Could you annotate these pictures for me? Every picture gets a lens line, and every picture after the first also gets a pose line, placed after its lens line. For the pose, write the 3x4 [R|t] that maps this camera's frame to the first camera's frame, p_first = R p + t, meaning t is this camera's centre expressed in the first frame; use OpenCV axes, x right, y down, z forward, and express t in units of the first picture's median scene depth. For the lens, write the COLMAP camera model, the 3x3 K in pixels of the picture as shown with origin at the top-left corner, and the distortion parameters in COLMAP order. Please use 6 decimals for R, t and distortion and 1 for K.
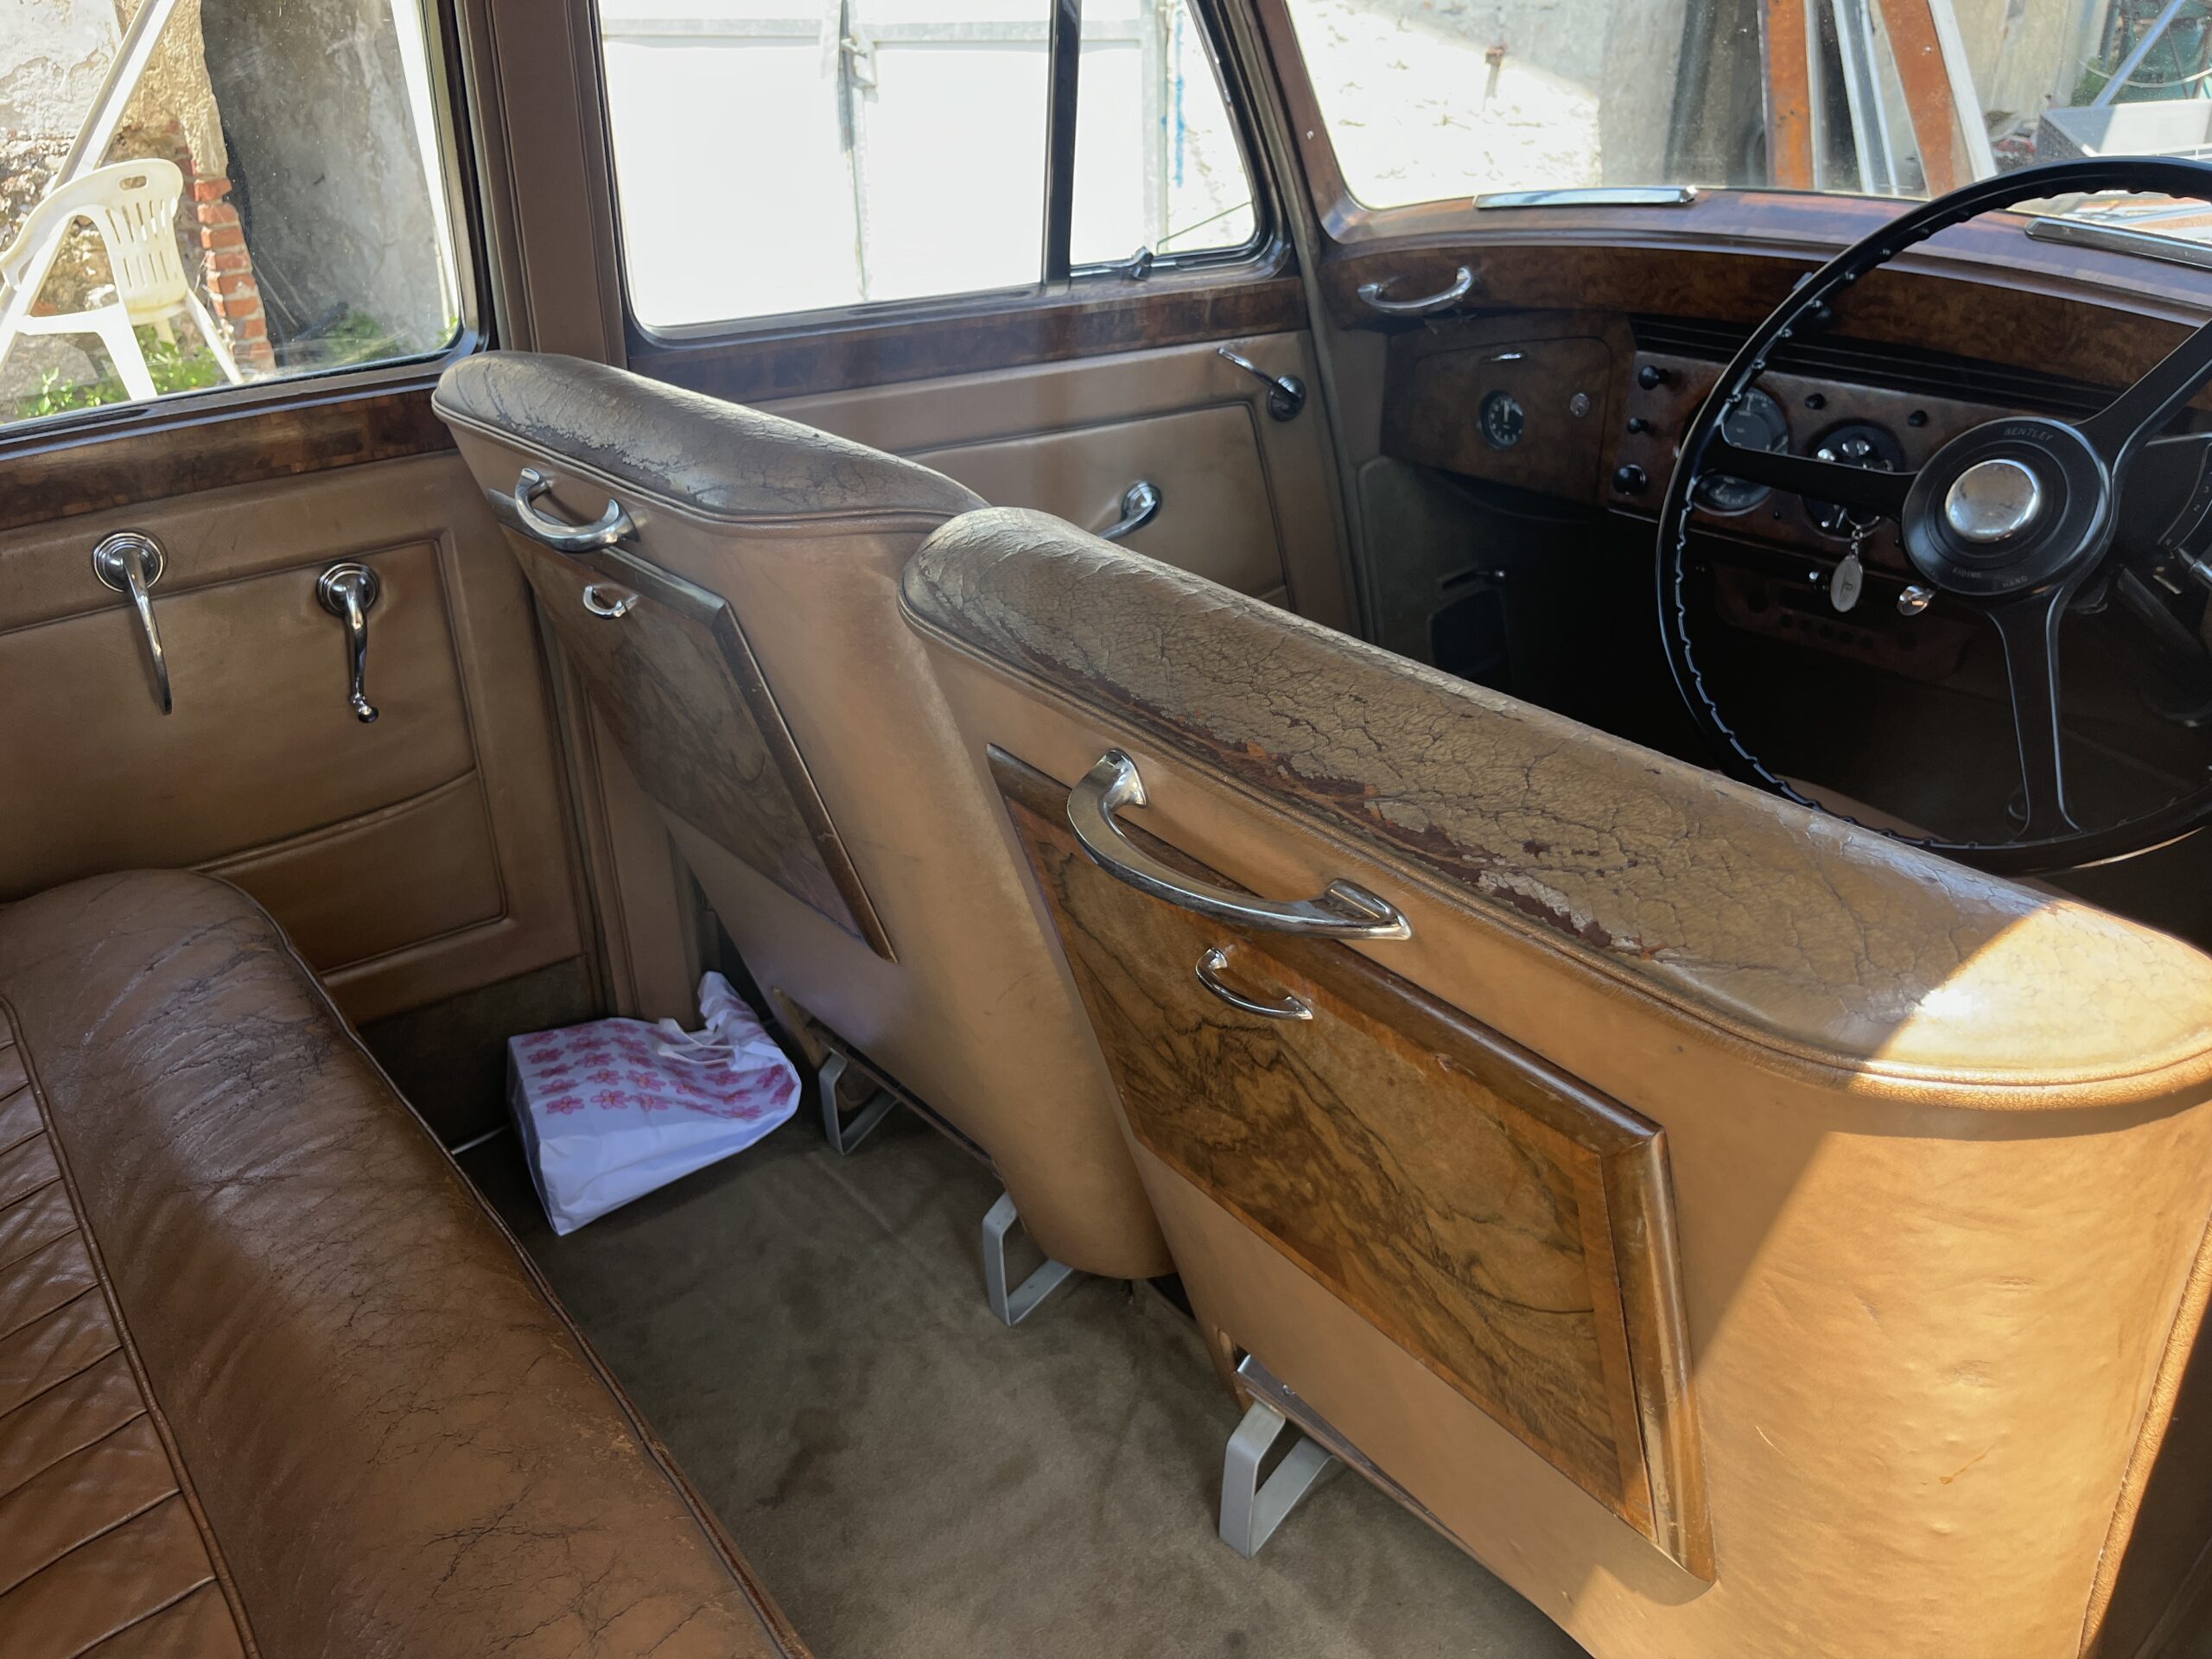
lens RADIAL K [[1694.7, 0, 1080.3], [0, 1694.7, 828.4], [0, 0, 1]] dist [0.046067, -0.075698]
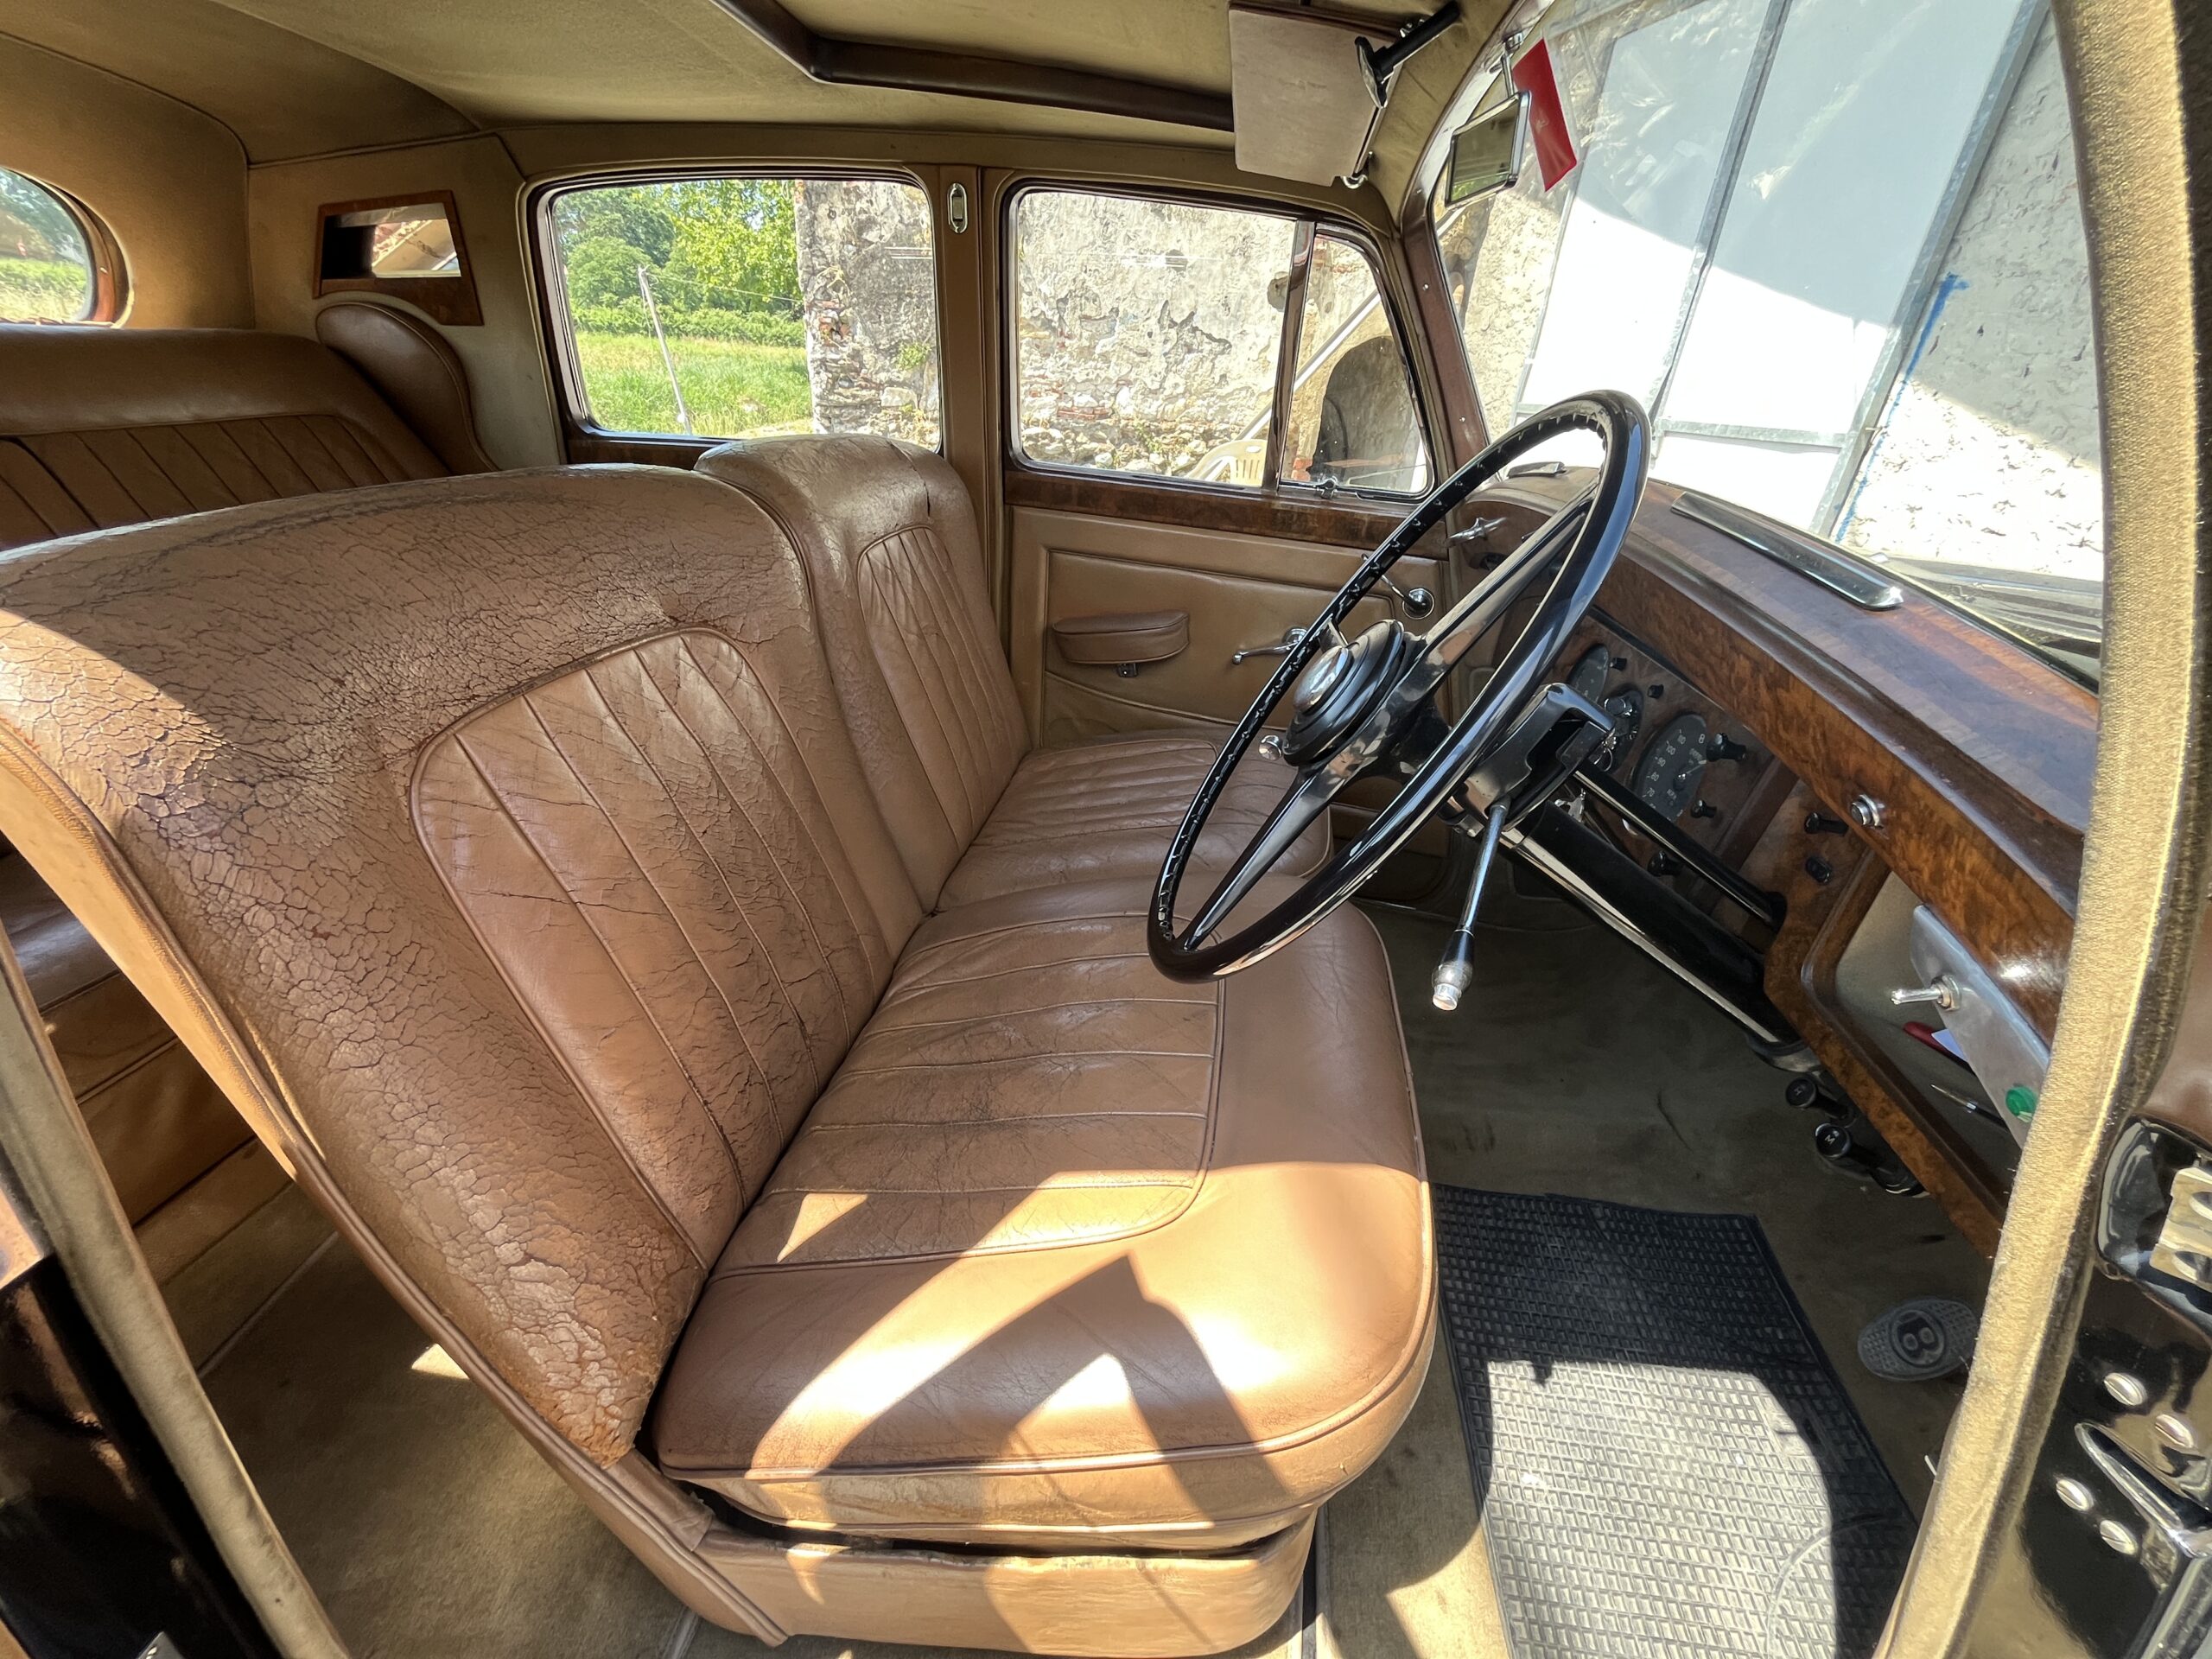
lens RADIAL K [[896.3, 0, 1105.0], [0, 896.3, 832.4], [0, 0, 1]] dist [-0.002725, -0.000562]
pose [[0.689097, 0.398524, -0.605247, 0.752119], [-0.406037, 0.904122, 0.133028, -0.108061], [0.600233, 0.154084, 0.784843, 0.417050]]
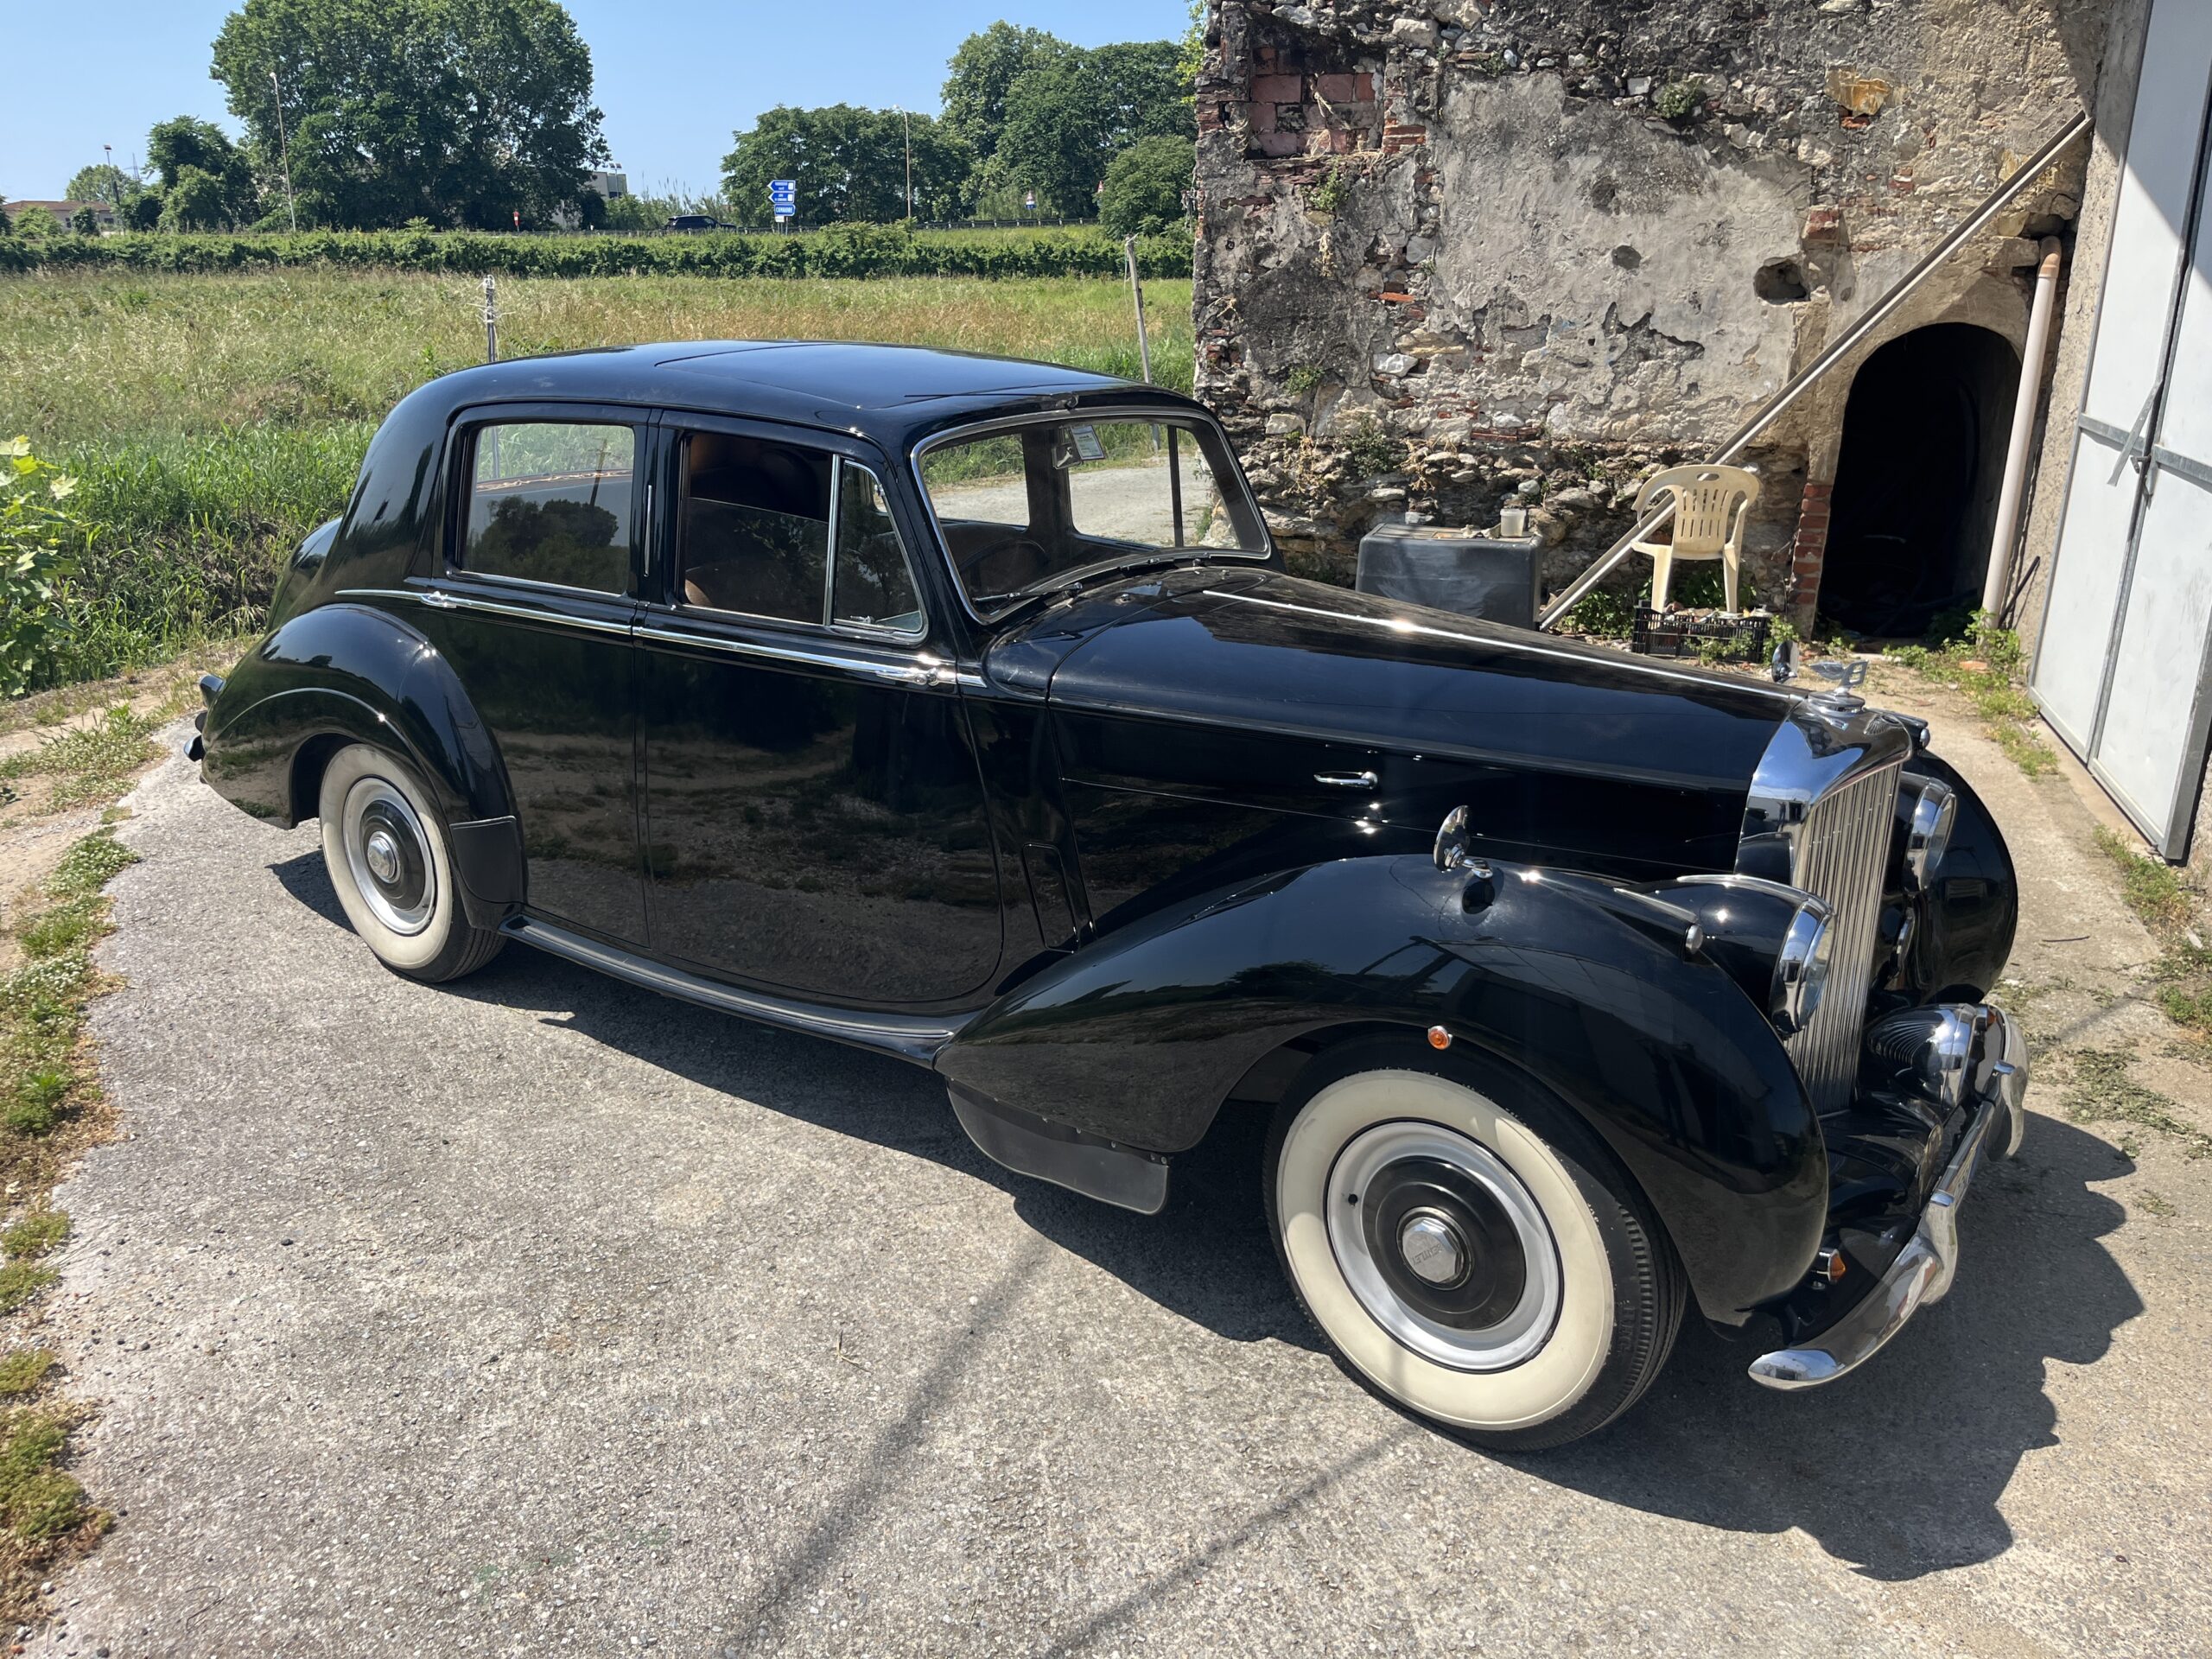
lens RADIAL K [[1697.7, 0, 1066.2], [0, 1697.7, 827.0], [0, 0, 1]] dist [0.036336, -0.038169]
pose [[0.259763, 0.334298, -0.905962, 3.751742], [-0.451185, 0.871486, 0.192210, -0.543974], [0.853789, 0.358828, 0.377210, -0.055999]]
